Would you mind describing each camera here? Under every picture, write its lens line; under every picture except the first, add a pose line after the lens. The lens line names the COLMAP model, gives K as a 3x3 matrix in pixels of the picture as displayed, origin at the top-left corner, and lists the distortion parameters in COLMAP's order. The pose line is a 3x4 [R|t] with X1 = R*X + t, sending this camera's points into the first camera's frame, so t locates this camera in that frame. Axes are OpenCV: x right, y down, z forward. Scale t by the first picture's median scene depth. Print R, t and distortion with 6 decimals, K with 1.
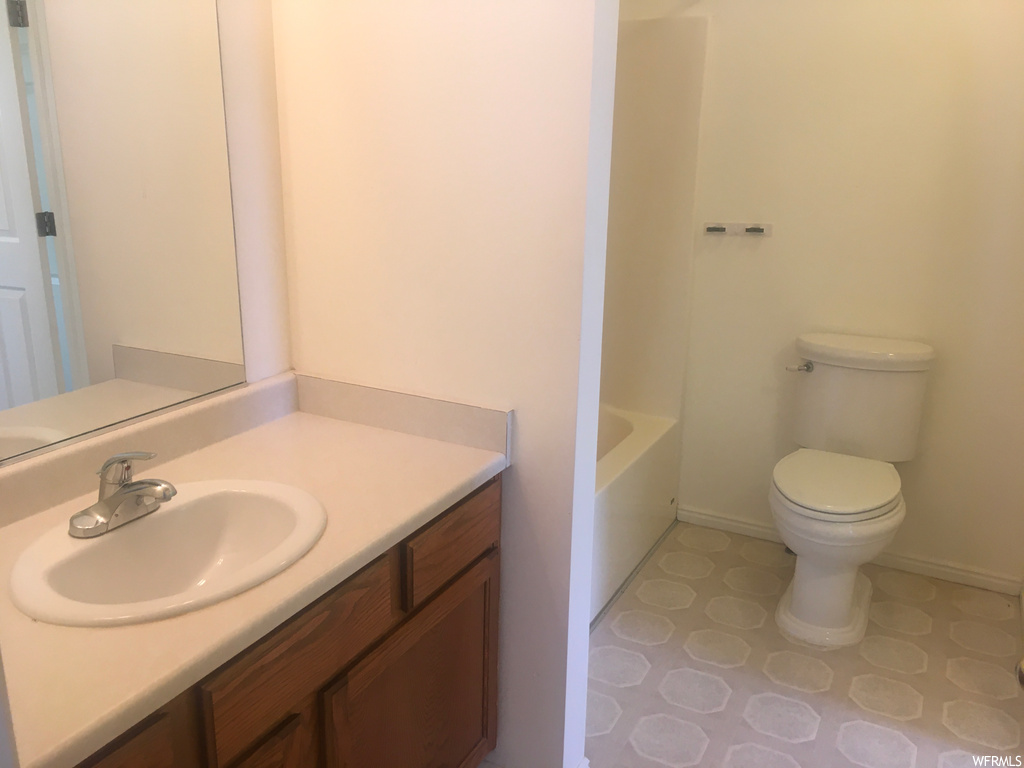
lens RADIAL K [[867.5, 0, 512.9], [0, 867.5, 384.3], [0, 0, 1]] dist [0.058334, -0.016267]
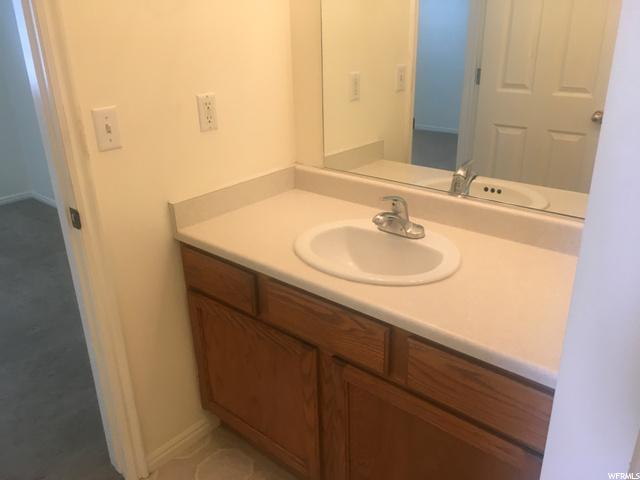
lens RADIAL K [[542.2, 0, 321.1], [0, 542.2, 238.6], [0, 0, 1]] dist [0.058334, -0.016267]
pose [[-0.234915, 0.360938, -0.902518, 0.680080], [-0.249322, 0.875063, 0.414854, -0.289714], [0.939496, 0.322473, -0.115575, 1.060543]]
